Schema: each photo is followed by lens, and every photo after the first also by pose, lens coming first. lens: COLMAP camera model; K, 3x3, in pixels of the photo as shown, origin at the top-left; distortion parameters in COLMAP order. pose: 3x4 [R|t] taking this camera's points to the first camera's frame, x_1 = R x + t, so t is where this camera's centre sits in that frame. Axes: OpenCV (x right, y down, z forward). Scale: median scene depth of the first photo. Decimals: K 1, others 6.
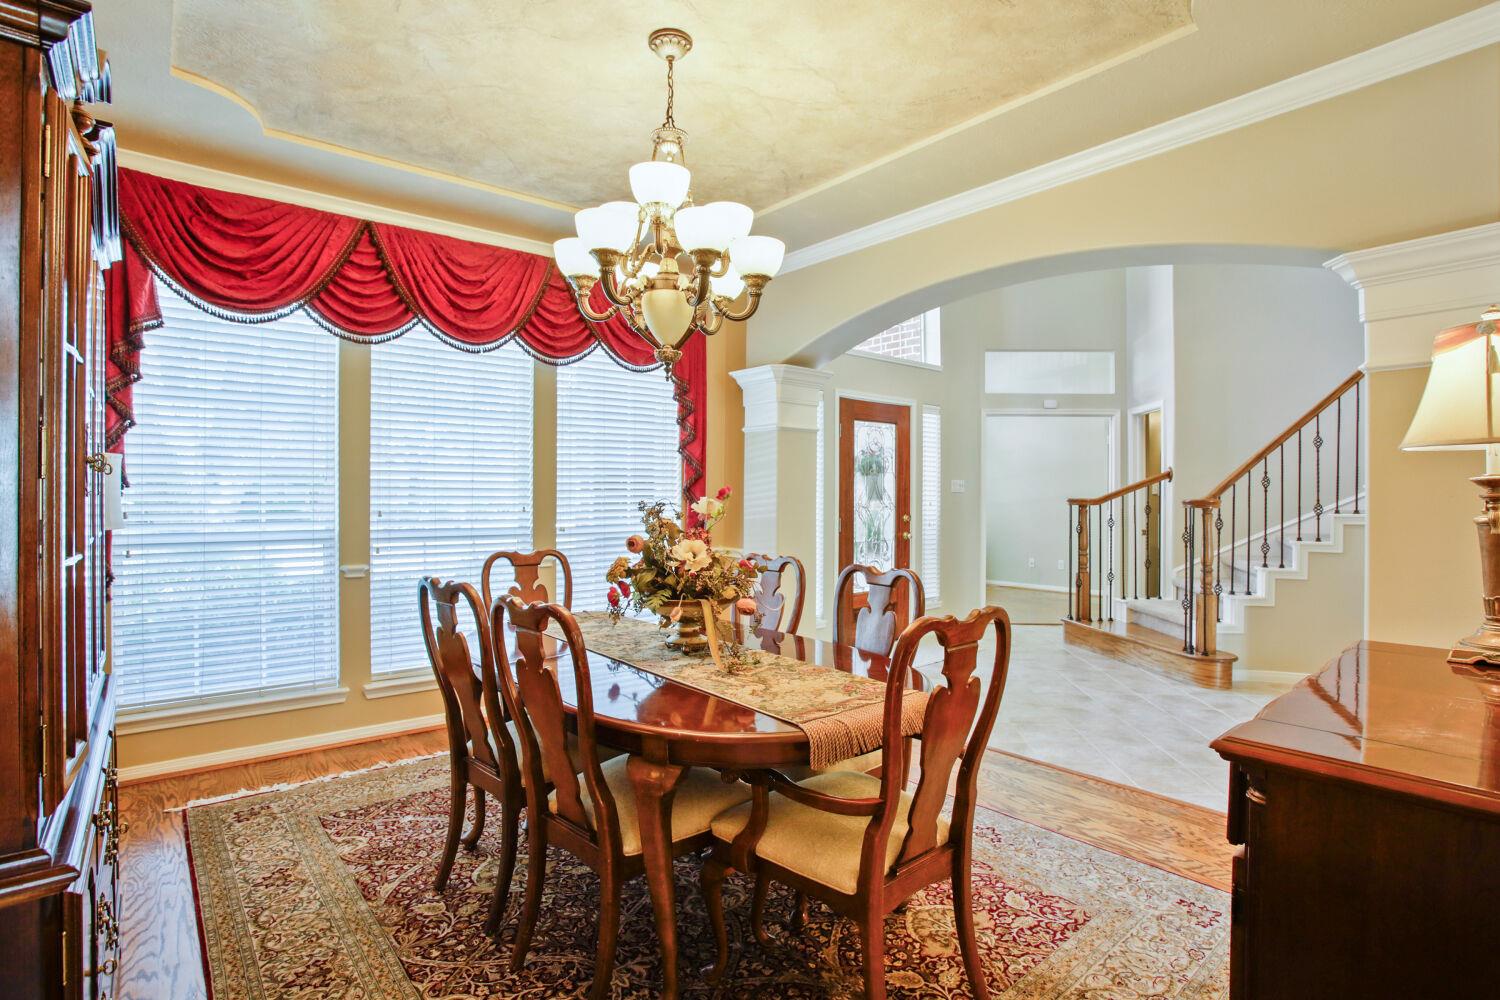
lens RADIAL K [[740.1, 0, 761.8], [0, 740.1, 498.6], [0, 0, 1]] dist [-0.080677, 0.039348]
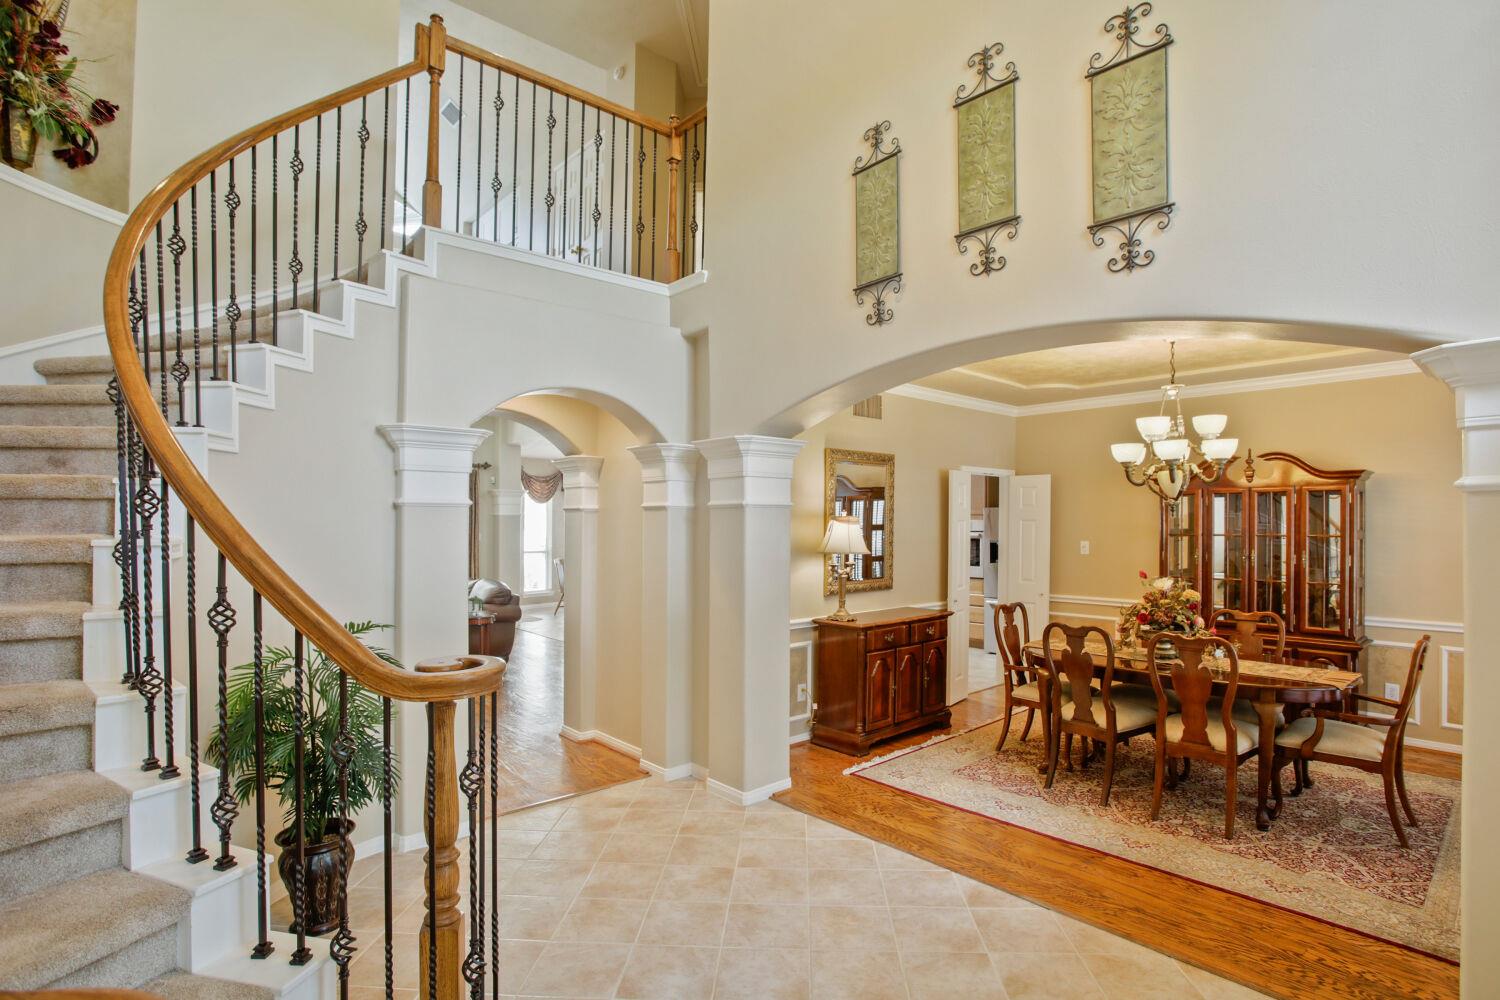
lens RADIAL K [[749.4, 0, 763.2], [0, 749.4, 527.6], [0, 0, 1]] dist [-0.000290, 0.000451]
pose [[-0.999687, 0.003364, -0.024800, 0.976507], [0.003184, 0.999968, 0.007325, -0.150344], [0.024824, 0.007244, -0.999666, 2.923550]]
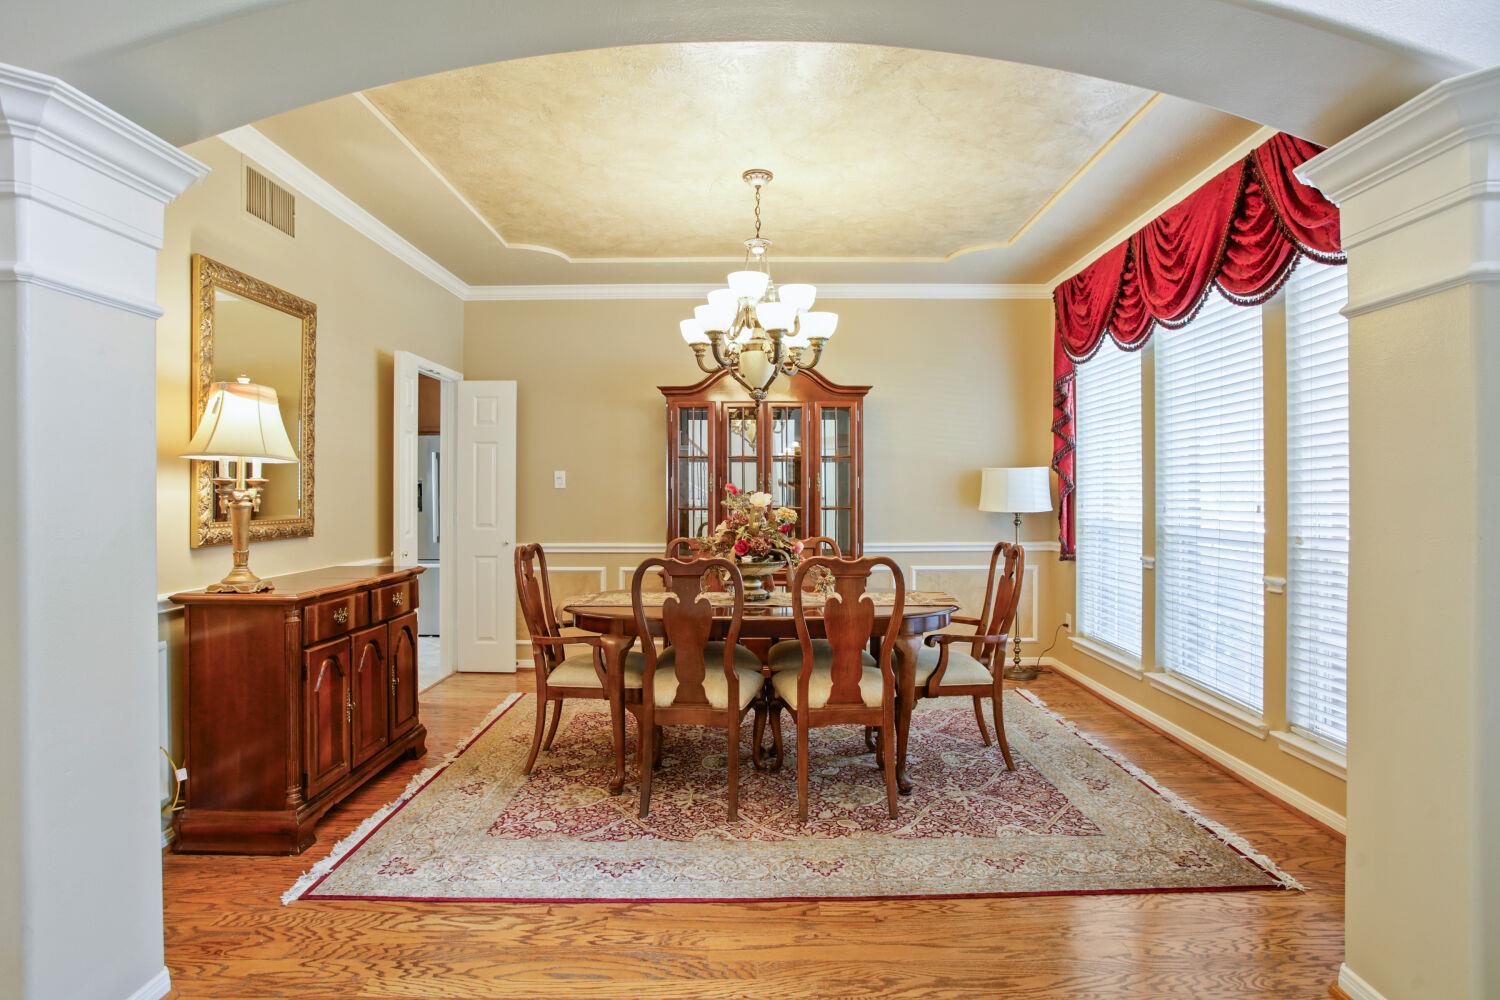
lens RADIAL K [[797.4, 0, 750.0], [0, 797.4, 500.0], [0, 0, 1]] dist [-0.081906, 0.045778]
pose [[-0.658779, 0.004333, -0.752324, 1.063288], [0.000065, 0.999984, 0.005703, 0.002287], [0.752337, 0.003708, -0.658768, 2.019856]]
